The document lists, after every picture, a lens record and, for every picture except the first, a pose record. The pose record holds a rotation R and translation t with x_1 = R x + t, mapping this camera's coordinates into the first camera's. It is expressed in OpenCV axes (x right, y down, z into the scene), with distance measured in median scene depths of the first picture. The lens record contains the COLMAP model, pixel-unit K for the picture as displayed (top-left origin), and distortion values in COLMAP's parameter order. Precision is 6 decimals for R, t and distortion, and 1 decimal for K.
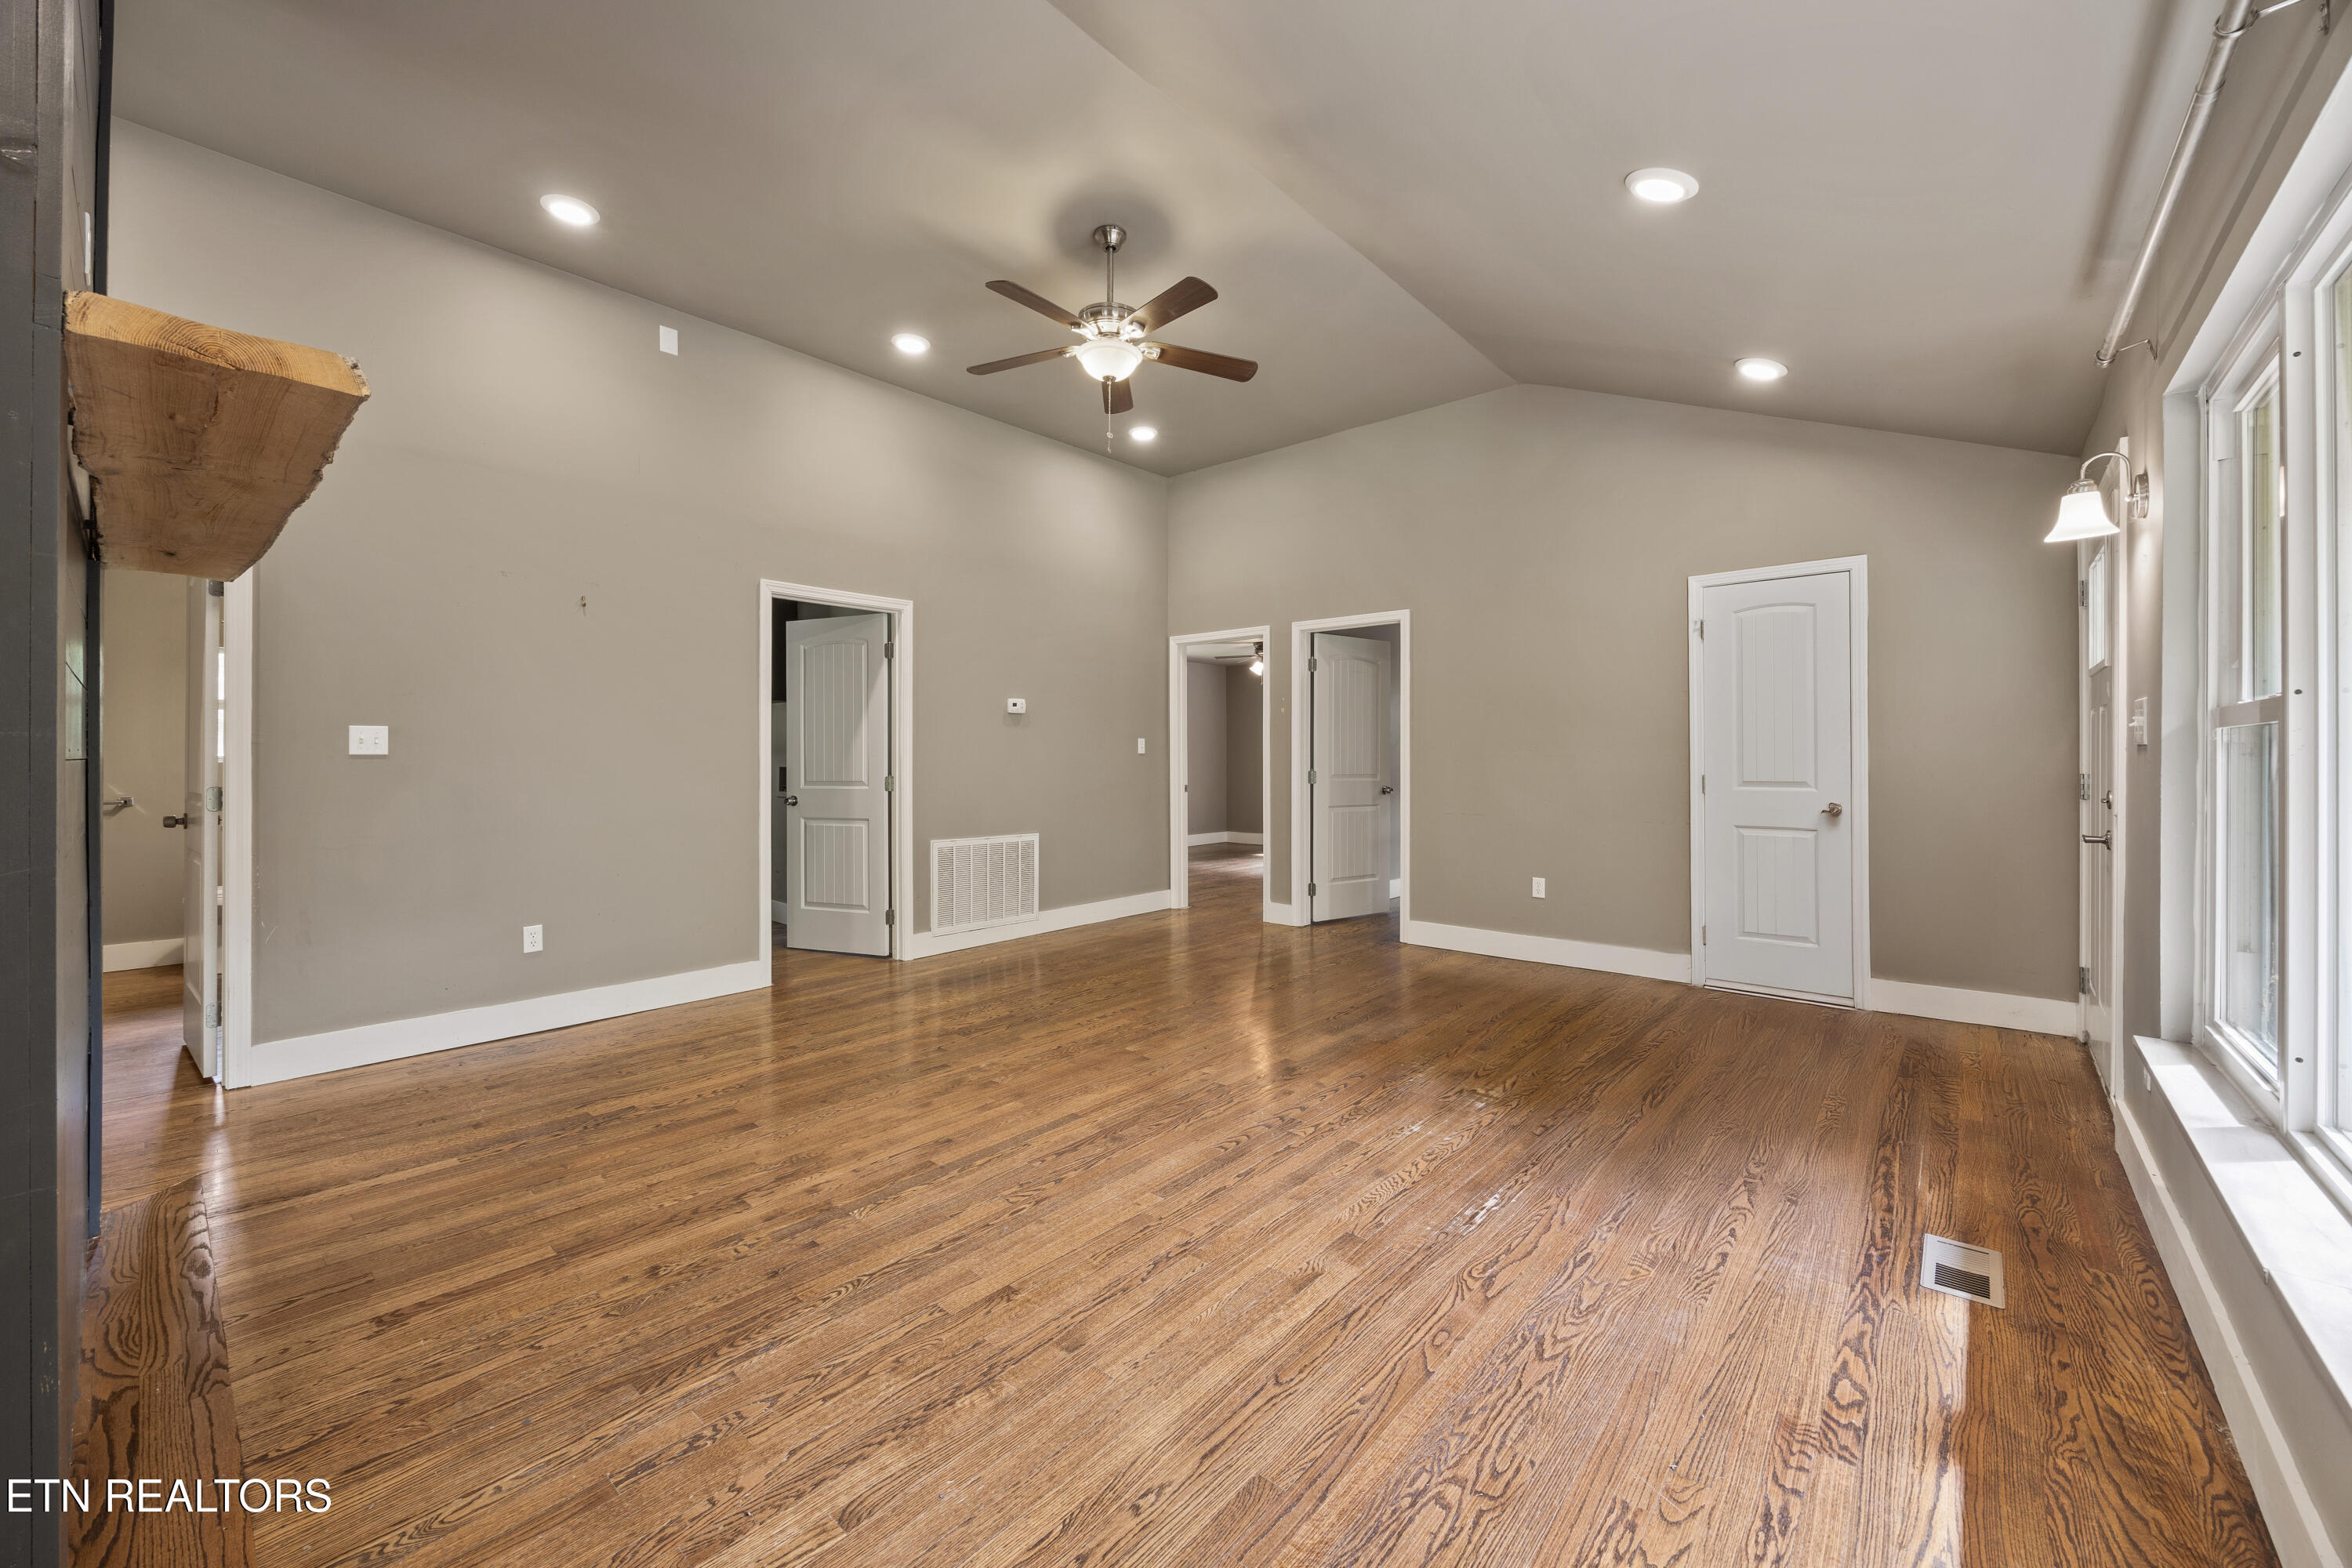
lens RADIAL K [[893.7, 0, 1196.2], [0, 893.7, 751.7], [0, 0, 1]] dist [-0.003962, -0.000081]
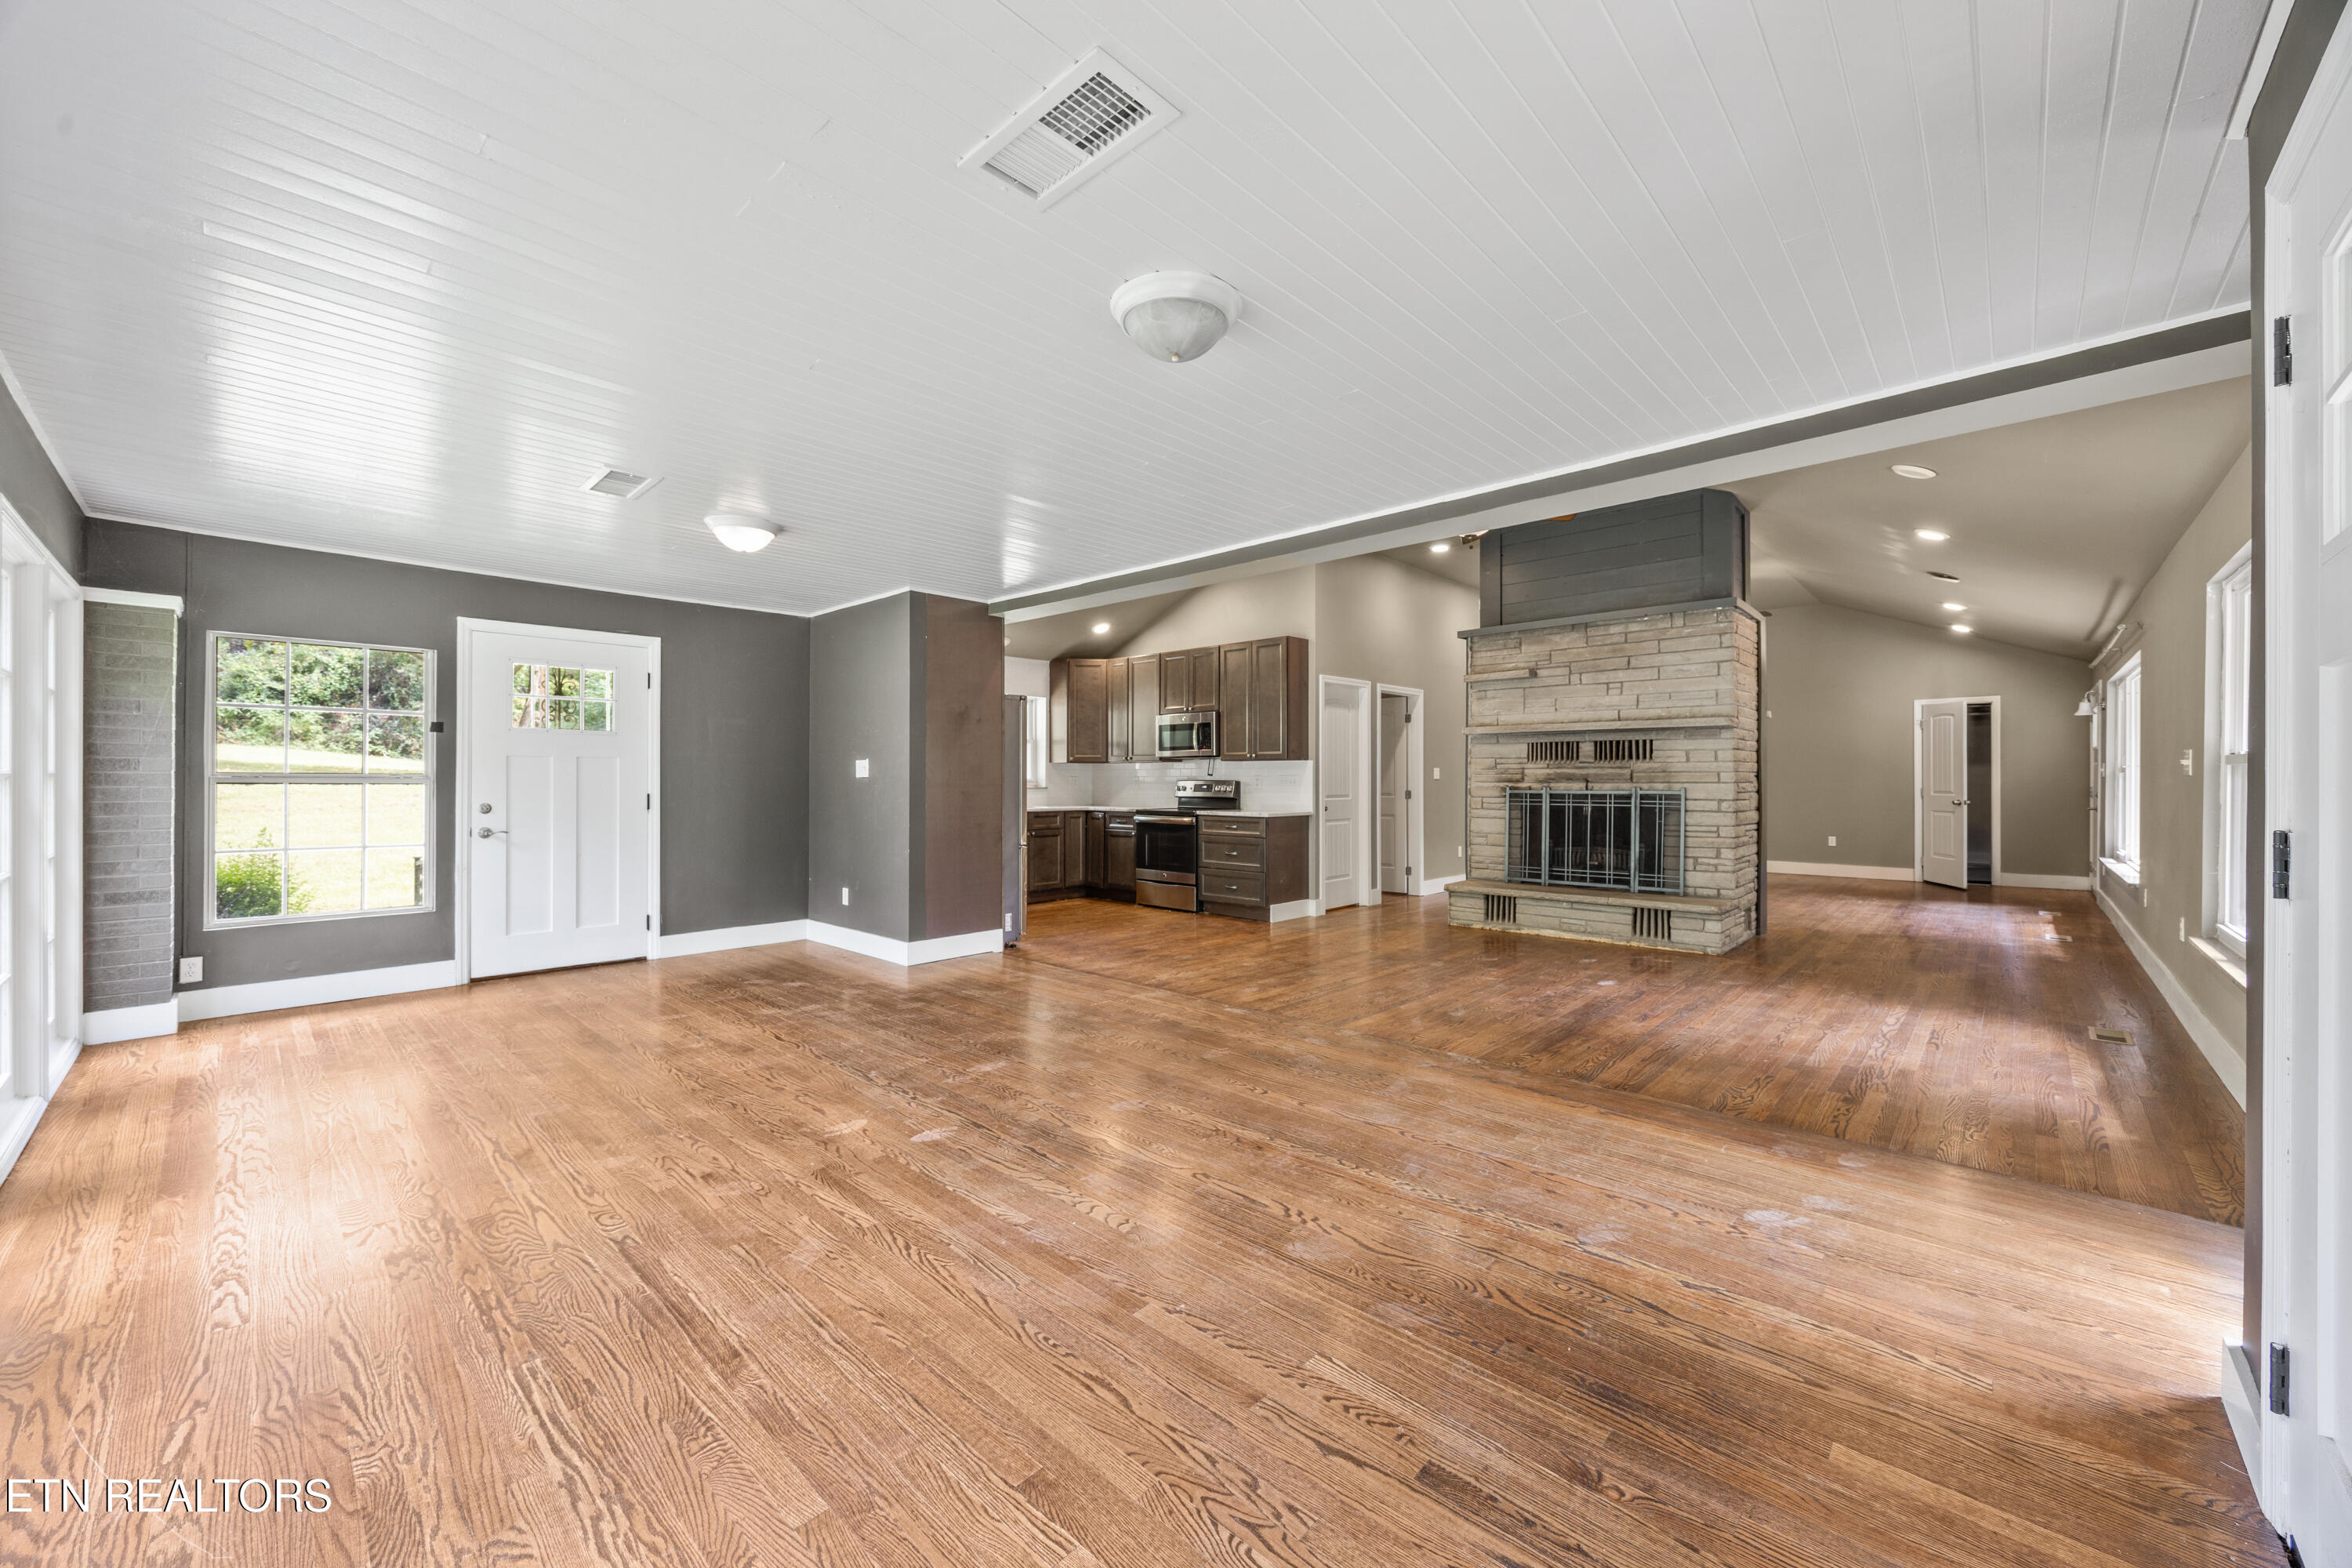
lens RADIAL K [[893.7, 0, 1185.2], [0, 893.7, 777.7], [0, 0, 1]] dist [-0.003962, -0.000081]
pose [[0.999542, -0.001785, -0.030209, -1.664326], [0.001961, 0.999981, 0.005787, -0.024230], [0.030198, -0.005844, 0.999527, -1.781332]]
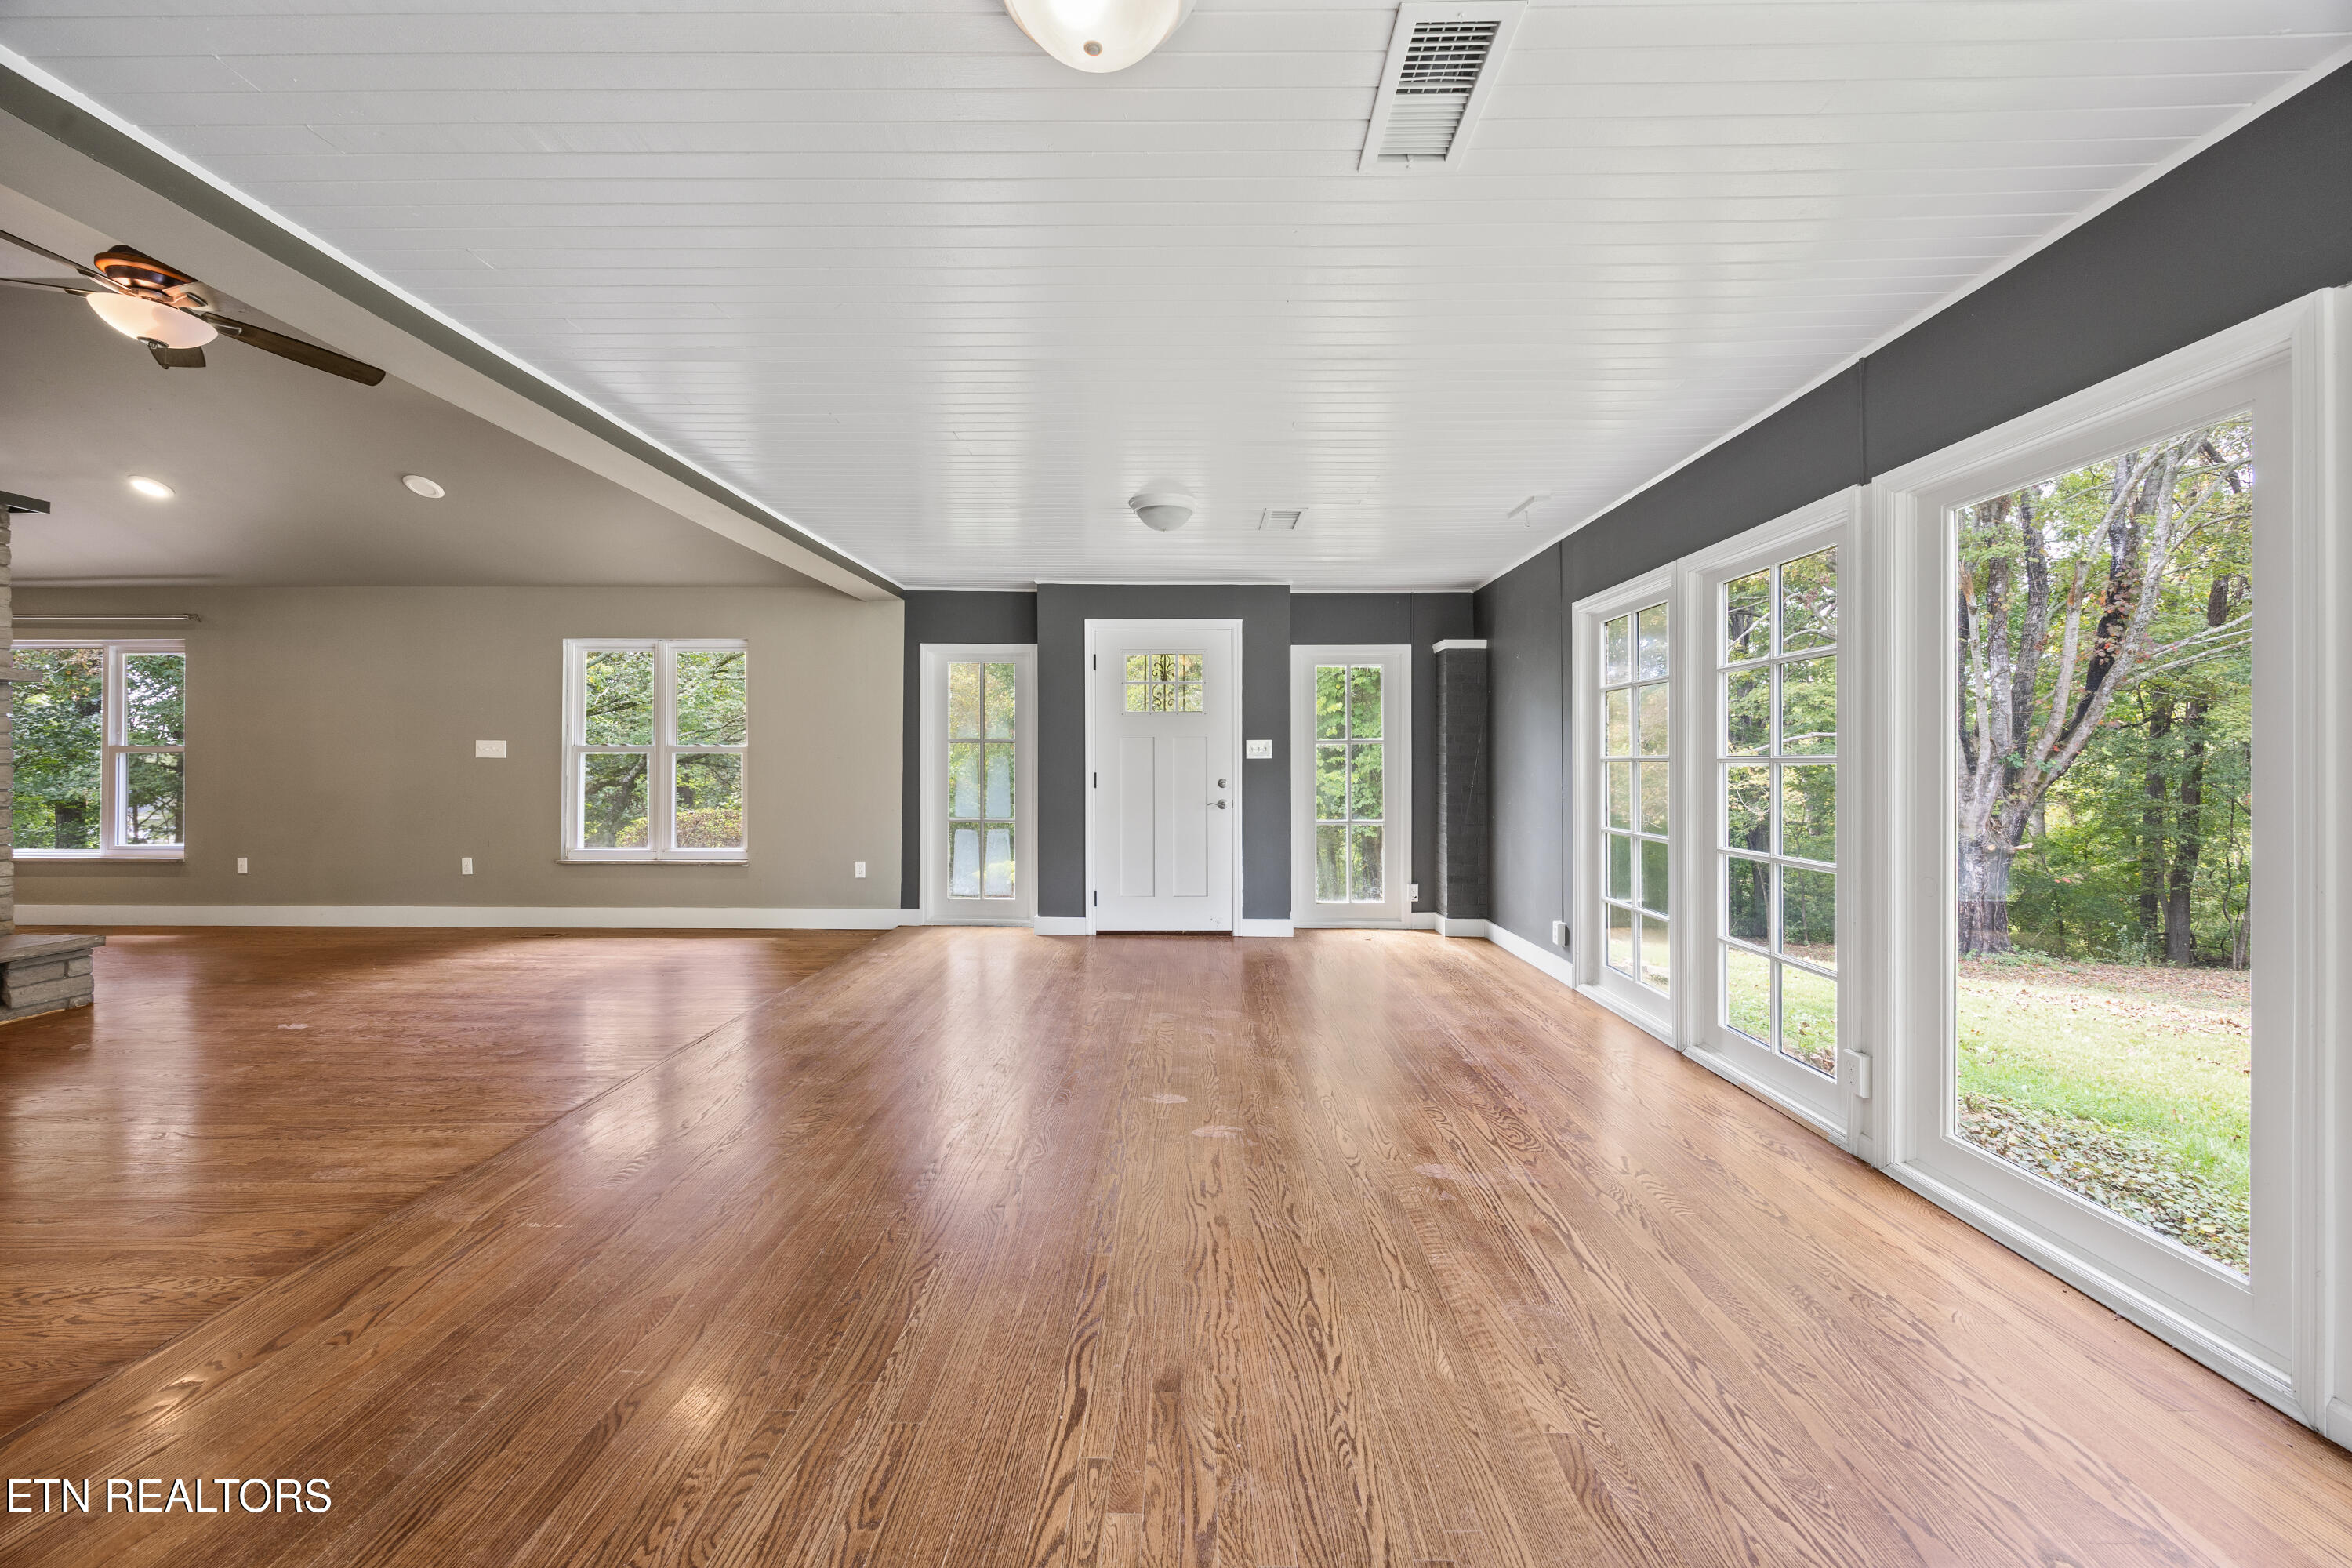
lens RADIAL K [[893.7, 0, 1184.5], [0, 893.7, 774.4], [0, 0, 1]] dist [-0.003962, -0.000081]
pose [[-0.651232, -0.012210, 0.758781, -2.644197], [-0.007942, 0.999925, 0.009274, -0.011188], [-0.758837, 0.000014, -0.651280, -0.329294]]
